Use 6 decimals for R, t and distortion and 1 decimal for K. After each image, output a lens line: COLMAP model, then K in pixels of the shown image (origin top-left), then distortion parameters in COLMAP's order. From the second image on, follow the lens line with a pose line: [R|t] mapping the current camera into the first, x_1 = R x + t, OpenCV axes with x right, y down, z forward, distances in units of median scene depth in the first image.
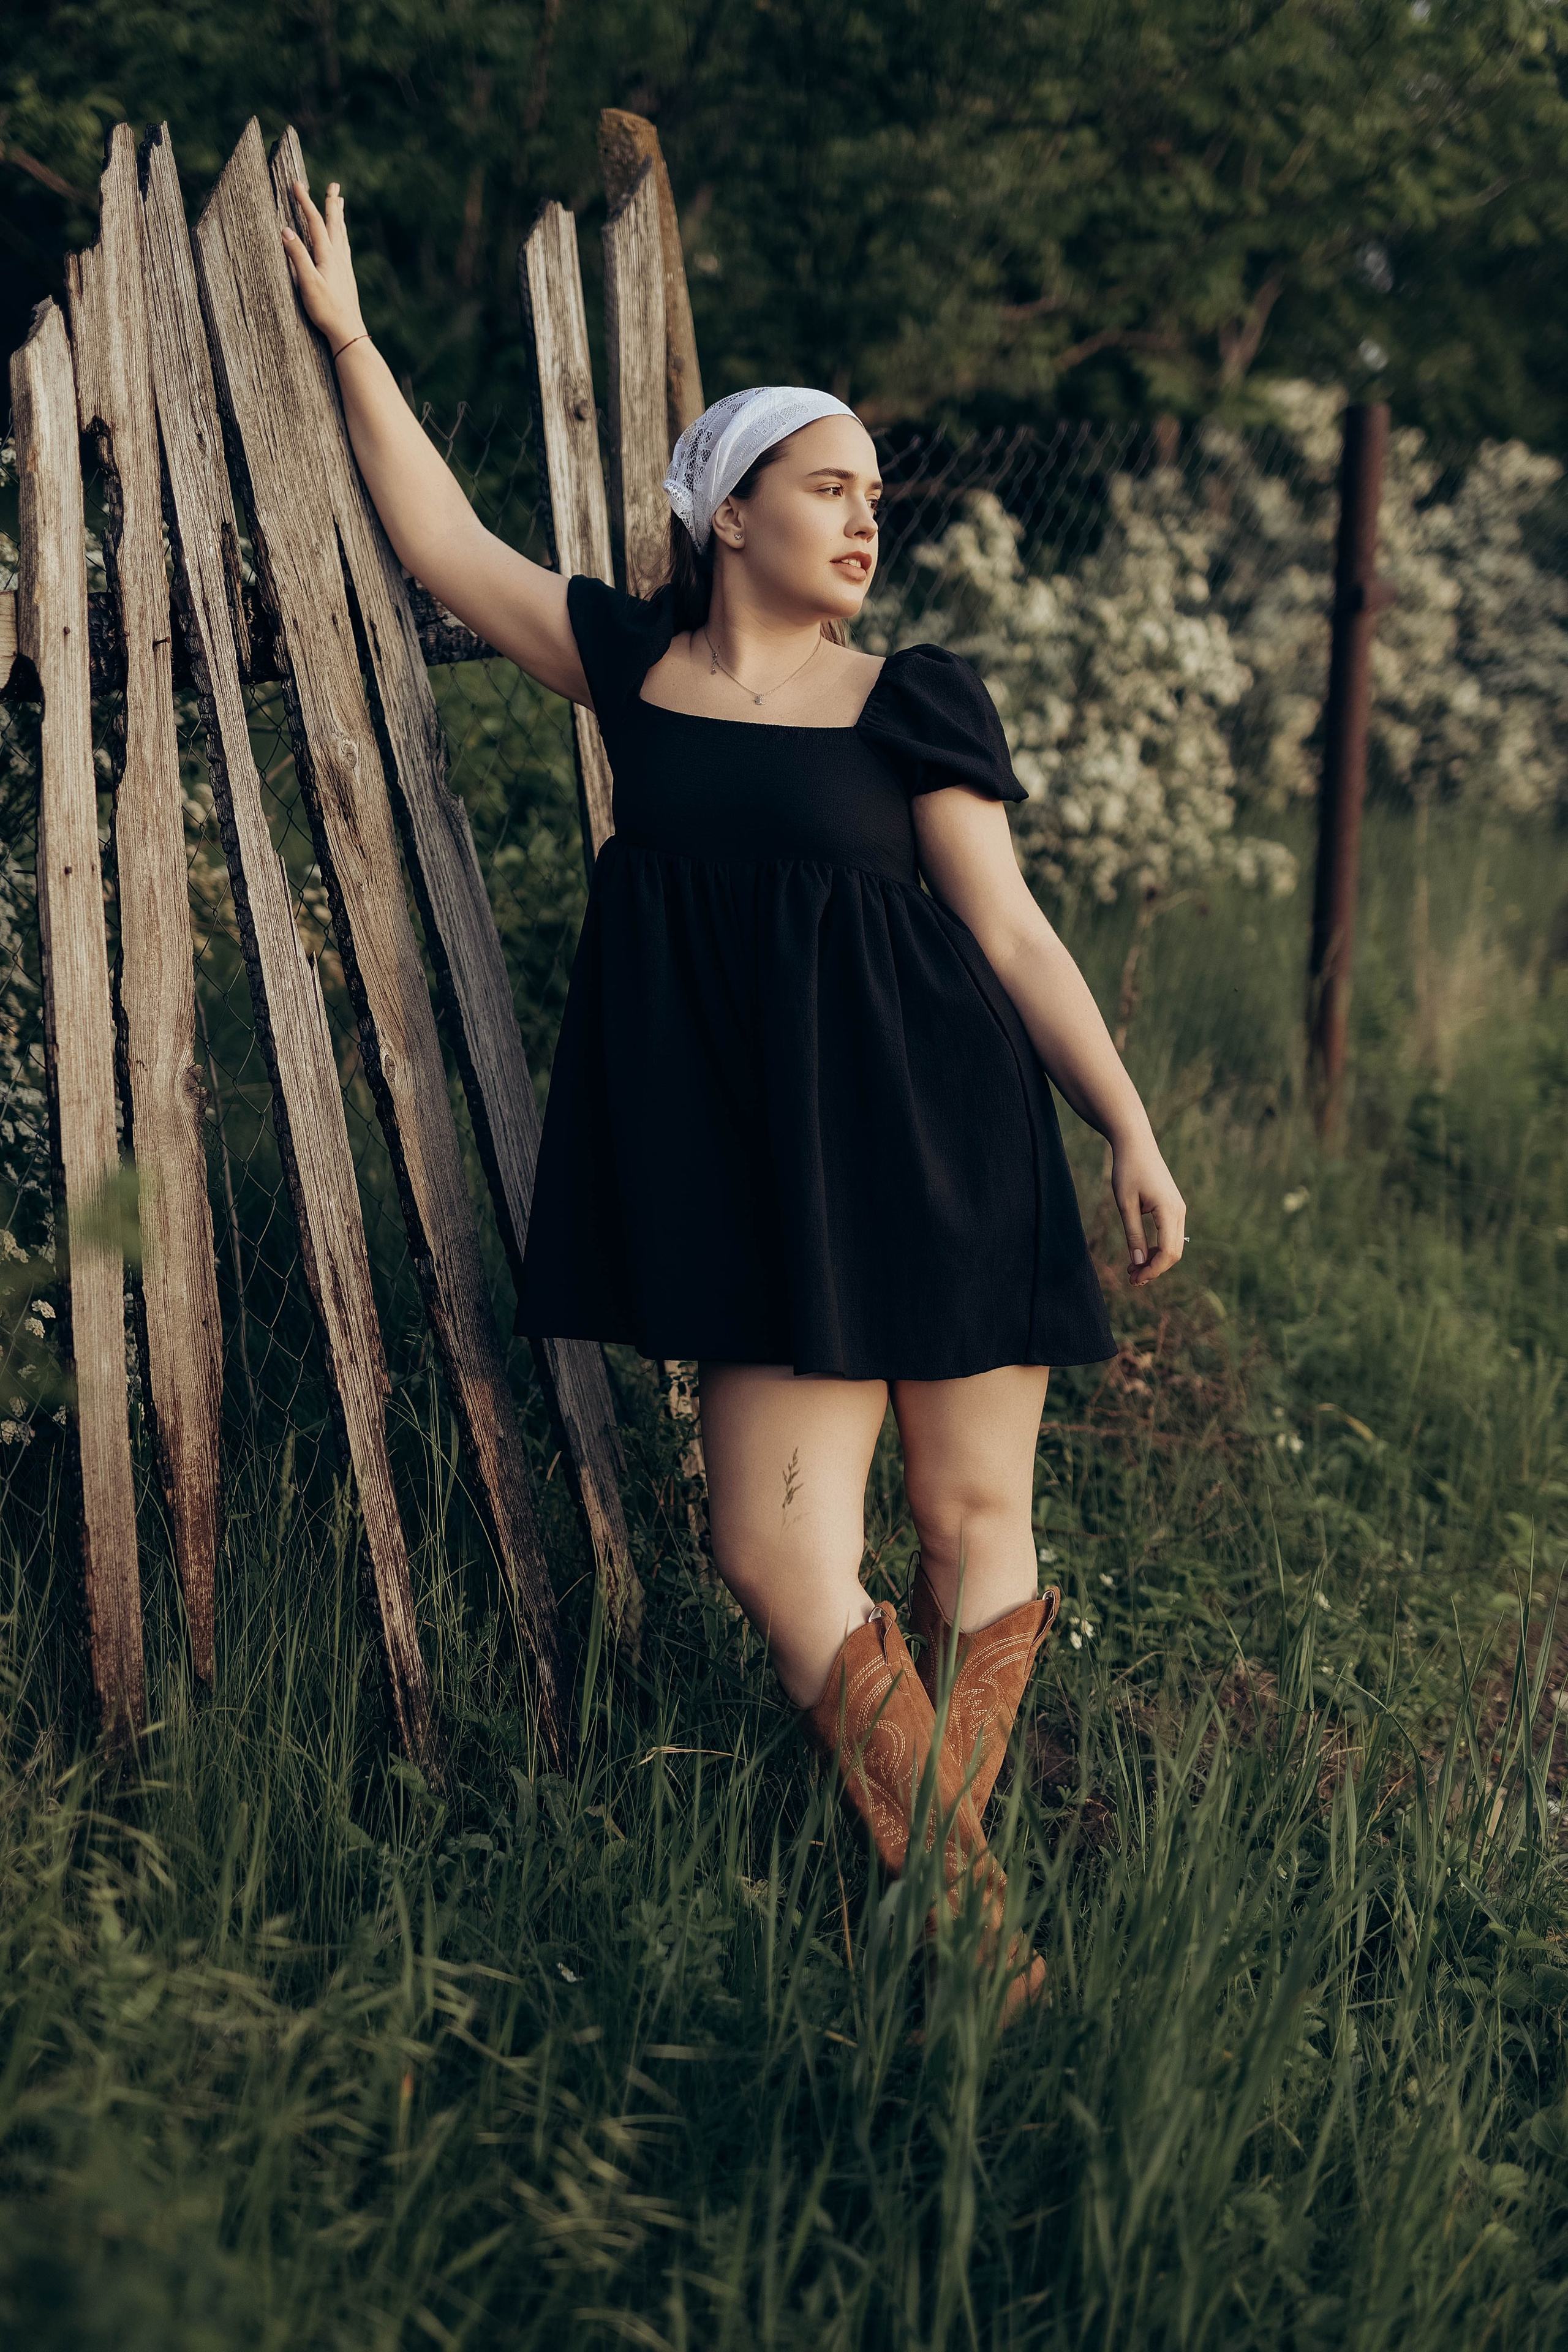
lens RADIAL K [[3207.6, 0, 853.0], [0, 3207.6, 1103.9], [0, 0, 1]] dist [0.000389, -0.028585]
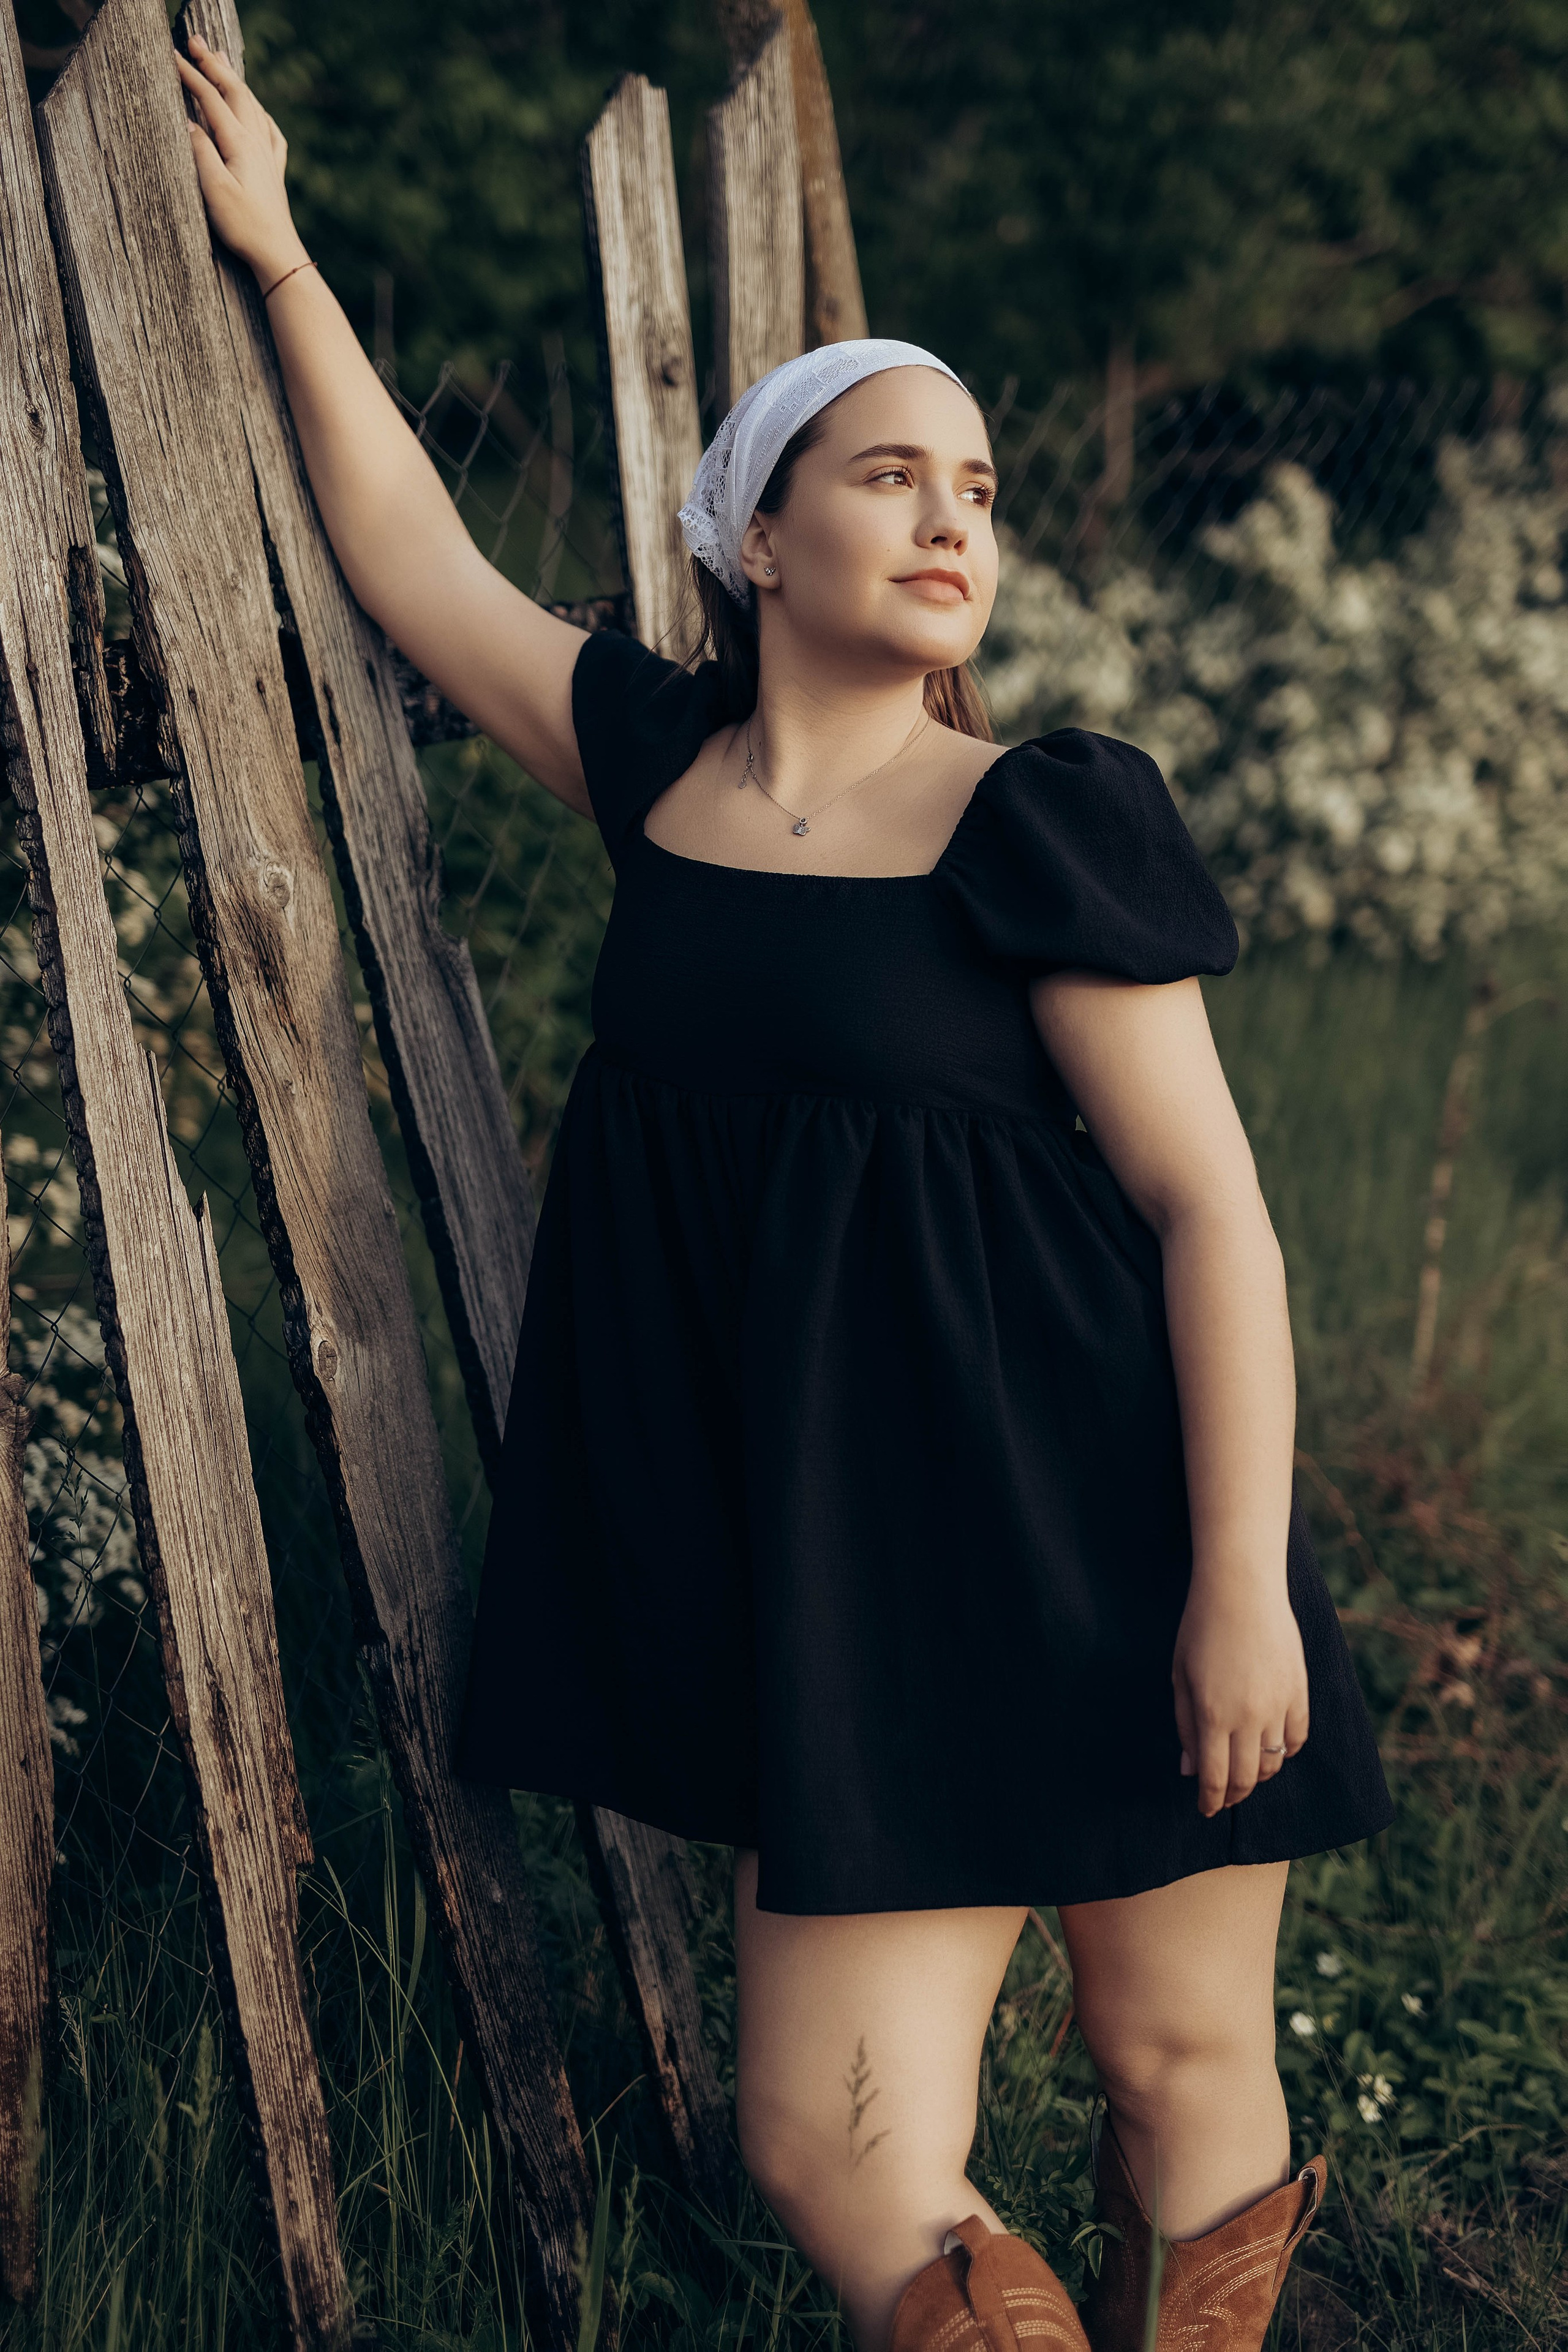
lens RADIAL K [[3207.6, 0, 853.0], [0, 3207.6, 1103.9], [0, 0, 1]] dist [0.000389, -0.028585]
pose [[0.994884, 0.009871, -0.100536, 0.029410], [-0.008886, 0.999908, 0.010244, -0.068364], [0.100627, -0.009298, 0.994881, 0.327417]]
